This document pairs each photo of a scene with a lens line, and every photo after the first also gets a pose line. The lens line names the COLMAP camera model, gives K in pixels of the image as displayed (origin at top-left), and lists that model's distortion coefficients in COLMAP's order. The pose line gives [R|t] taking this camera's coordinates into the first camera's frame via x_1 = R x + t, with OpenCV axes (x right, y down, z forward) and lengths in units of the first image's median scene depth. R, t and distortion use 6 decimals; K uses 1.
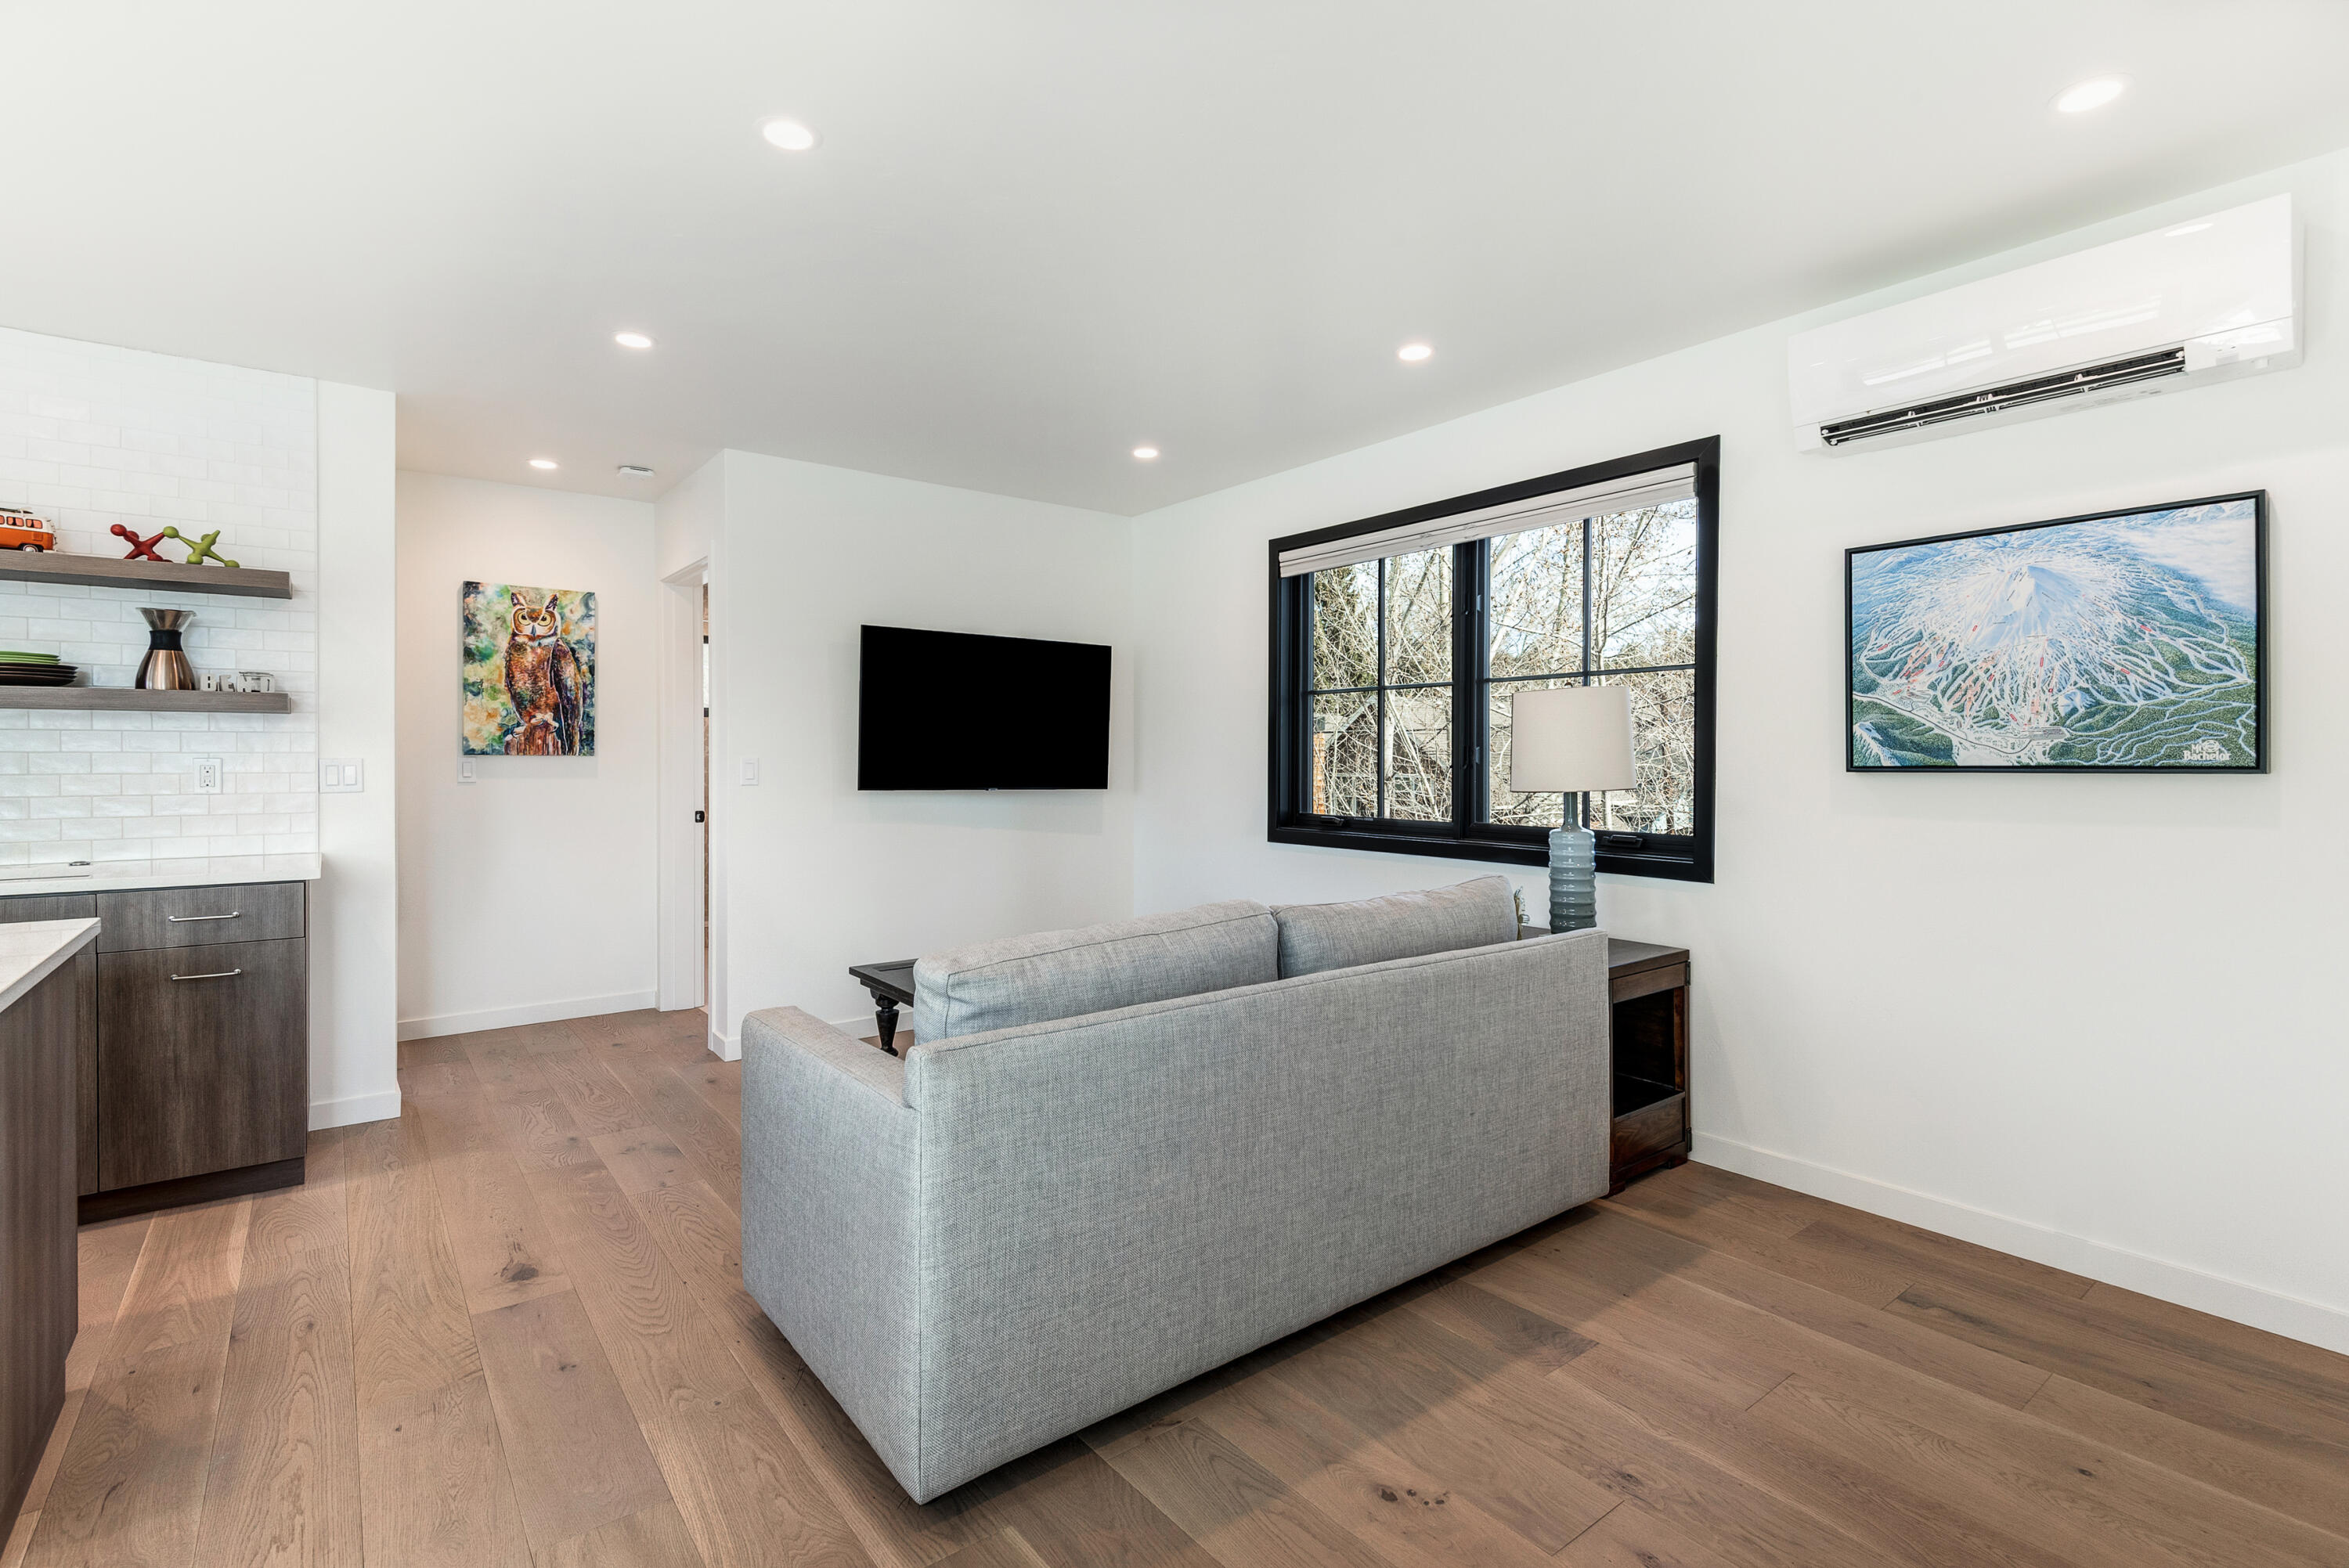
lens RADIAL K [[1077.8, 0, 1185.6], [0, 1077.8, 763.5], [0, 0, 1]] dist [0.004494, -0.003687]
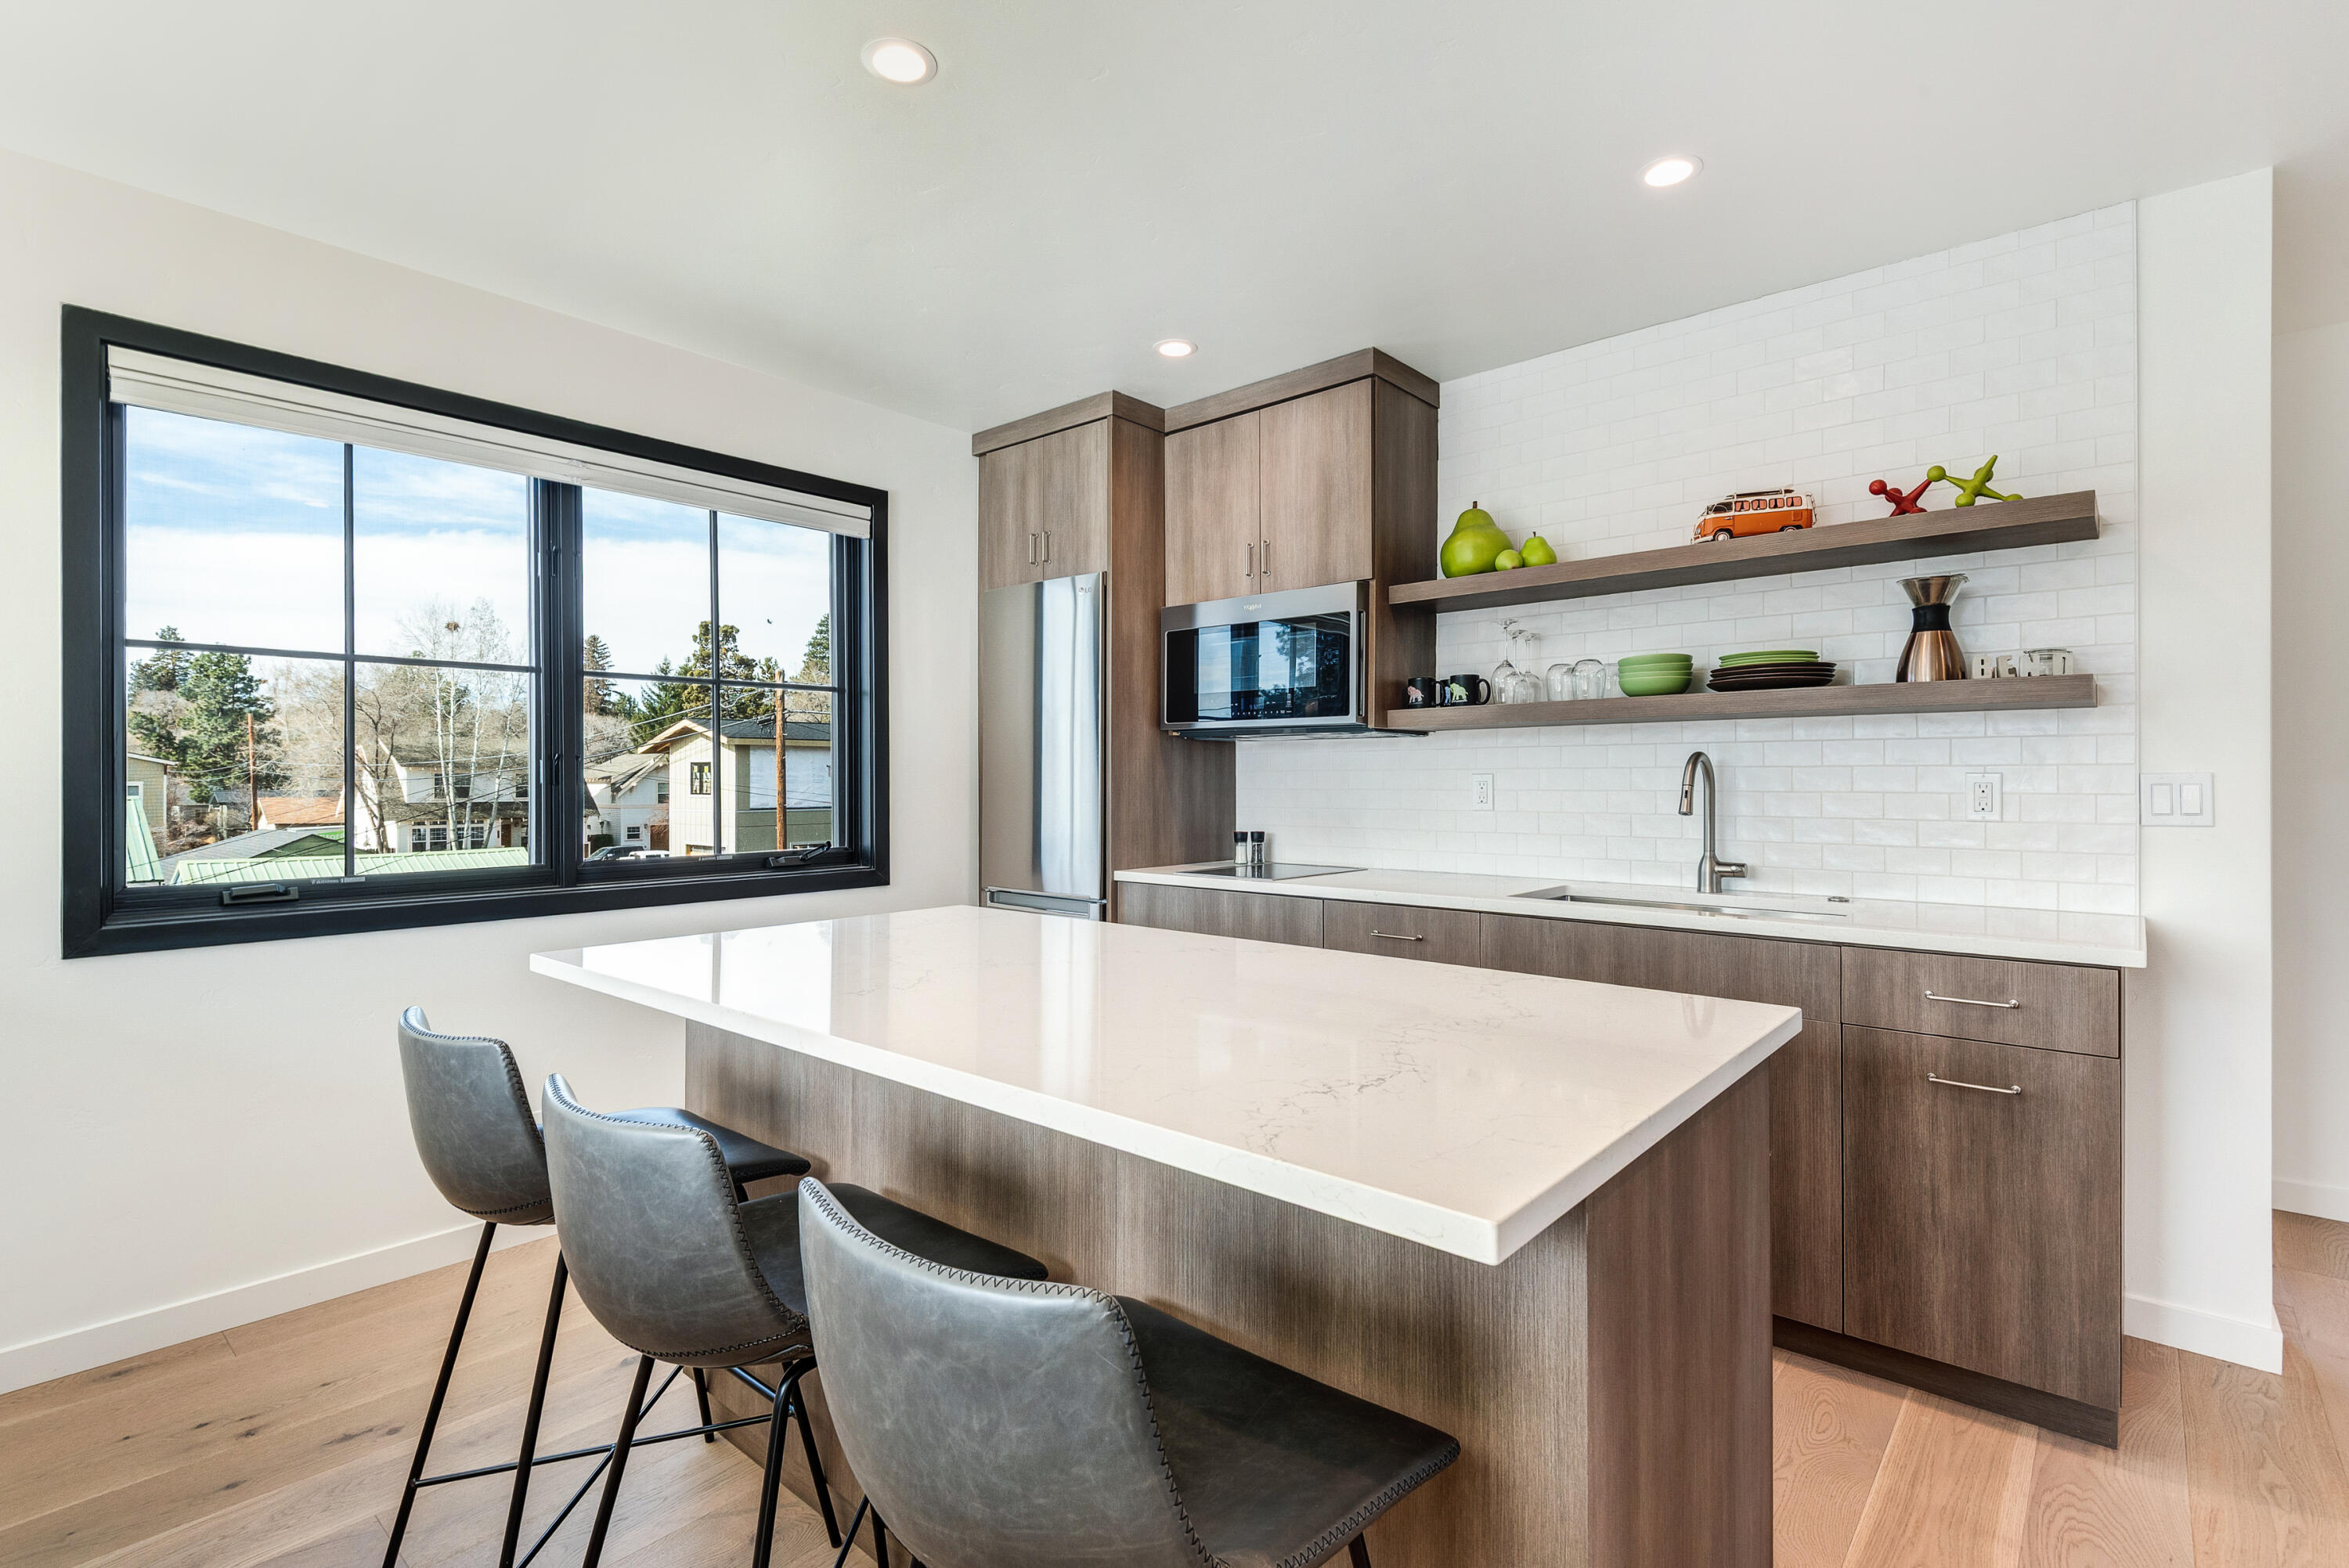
lens RADIAL K [[1077.8, 0, 1170.4], [0, 1077.8, 776.4], [0, 0, 1]] dist [0.004494, -0.003687]
pose [[0.167412, -0.003613, -0.985880, -0.283646], [-0.004012, 0.999983, -0.004346, 0.003318], [0.985879, 0.004683, 0.167394, 0.343494]]
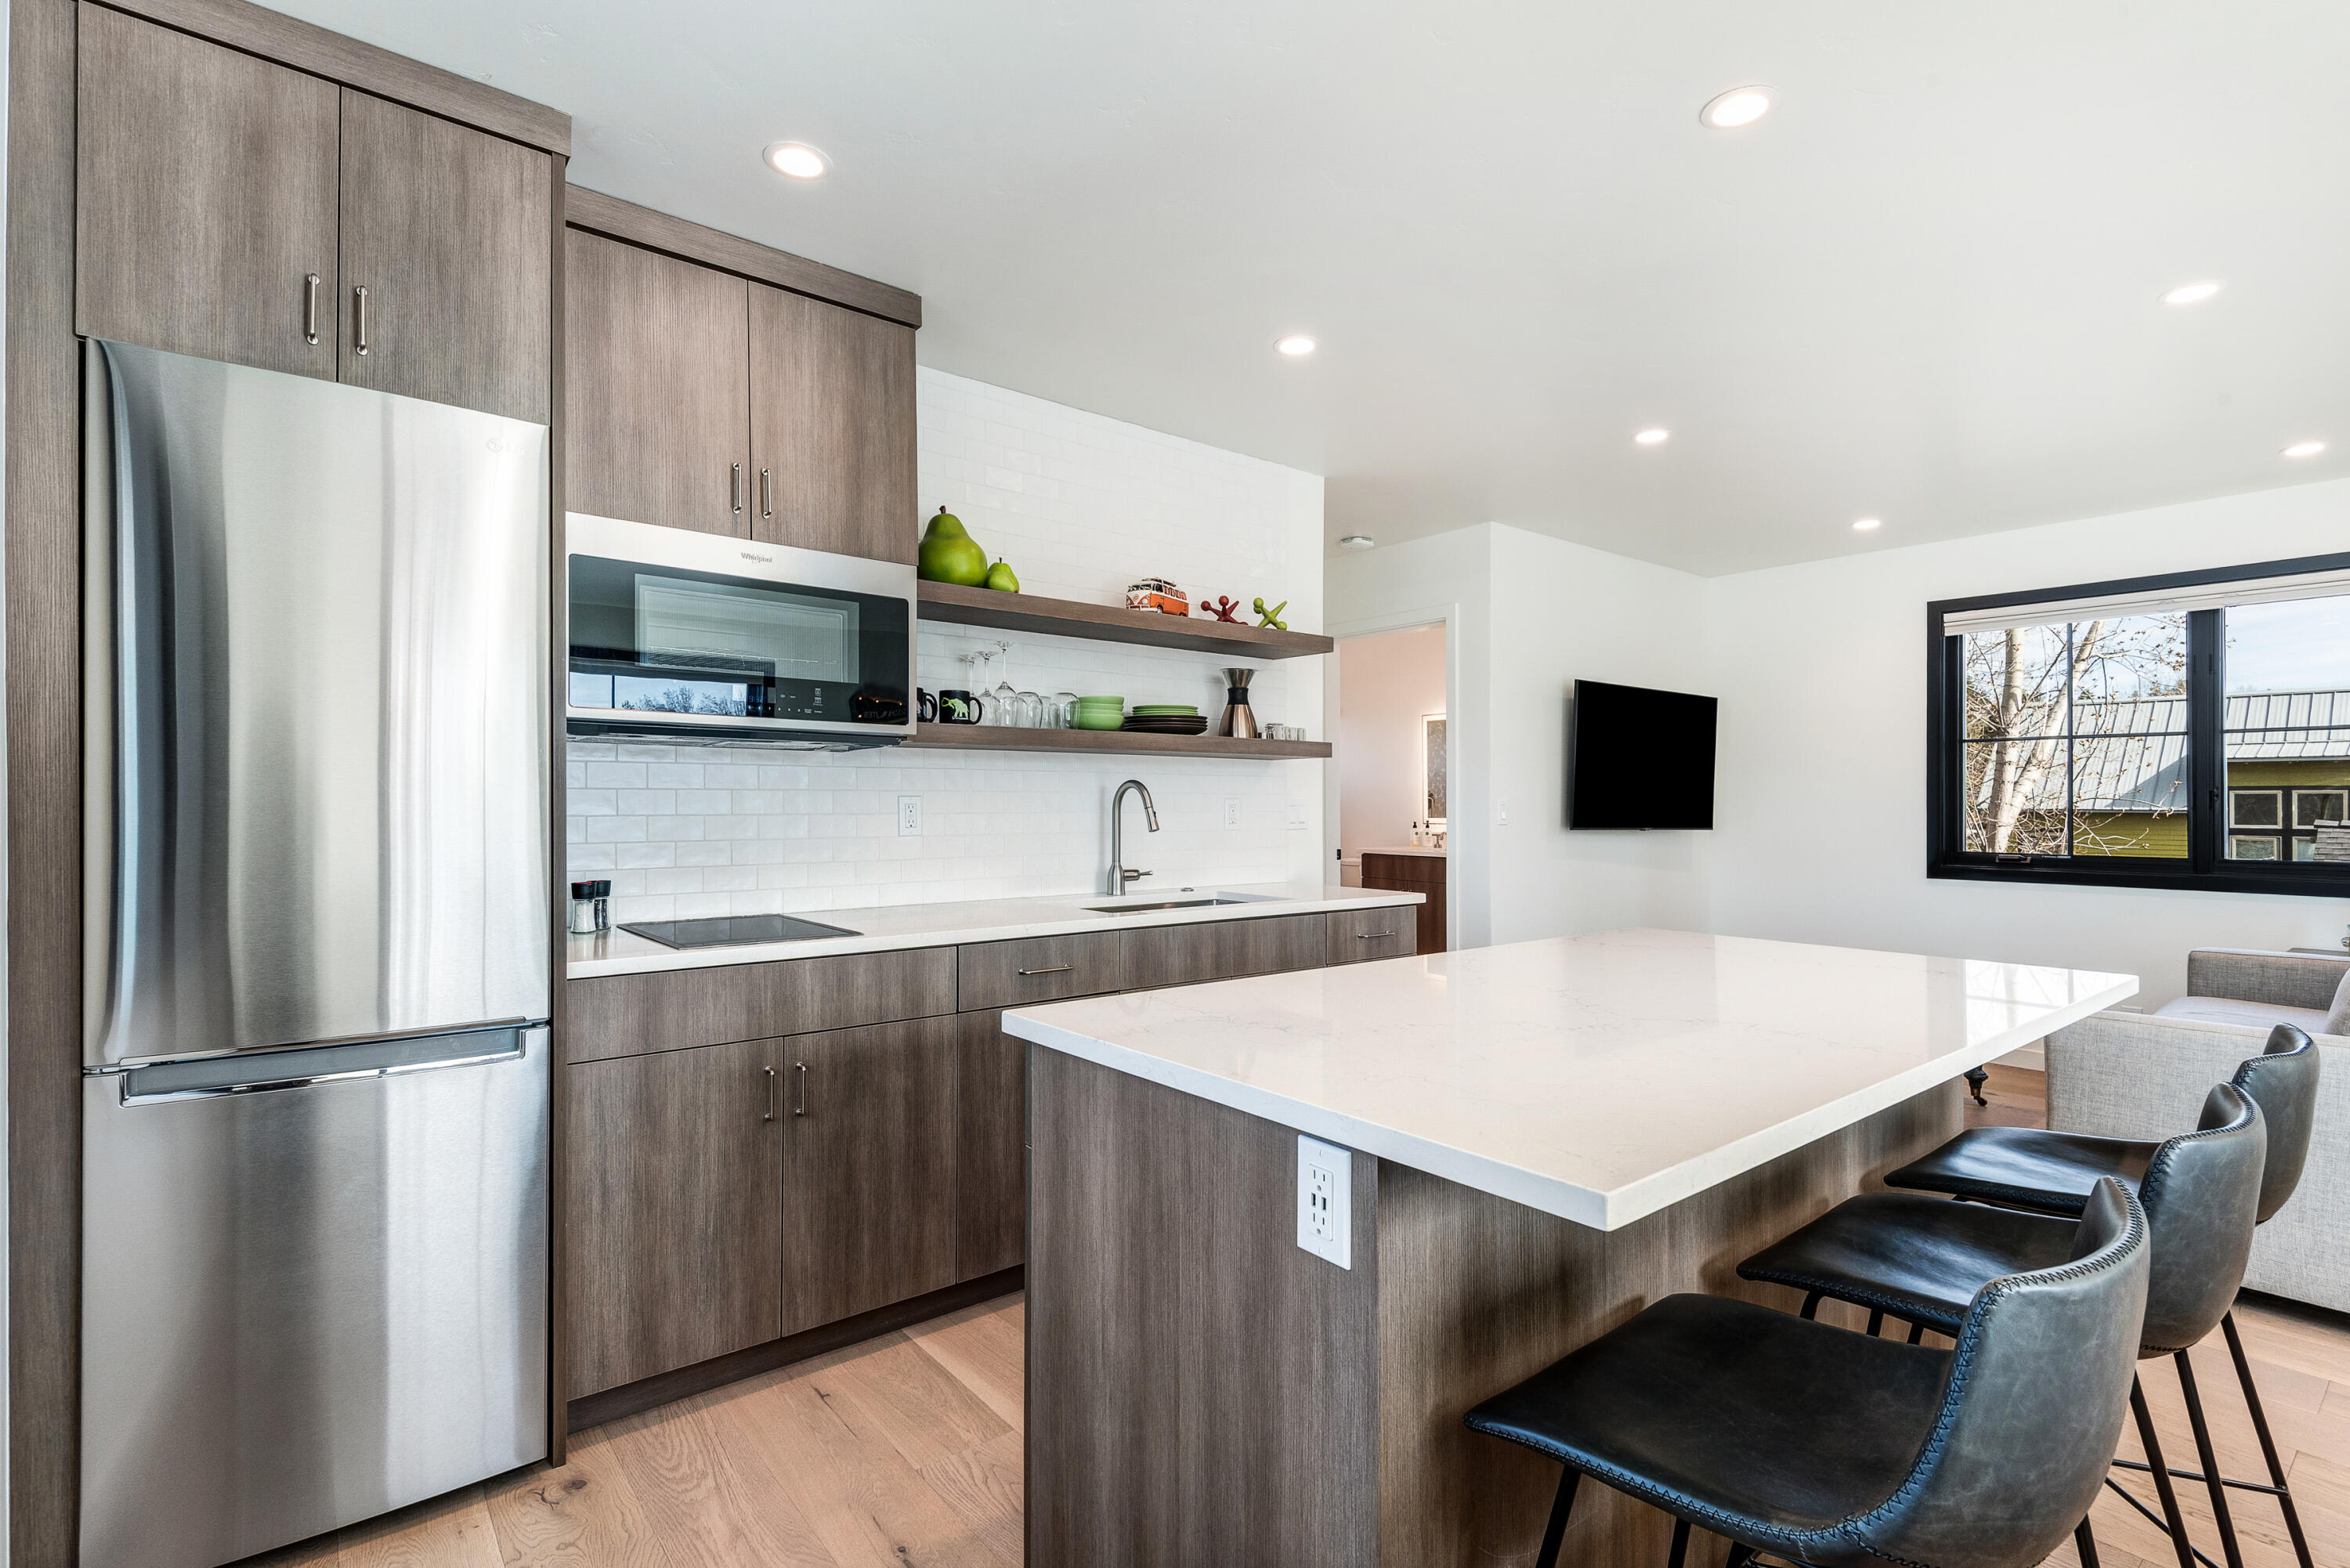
lens RADIAL K [[1078.3, 0, 1179.0], [0, 1078.3, 797.4], [0, 0, 1]] dist [0.004494, -0.003687]
pose [[0.999986, 0.004858, 0.001872, -1.014304], [-0.004847, 0.999972, -0.005784, 0.001206], [-0.001900, 0.005775, 0.999982, -0.146754]]
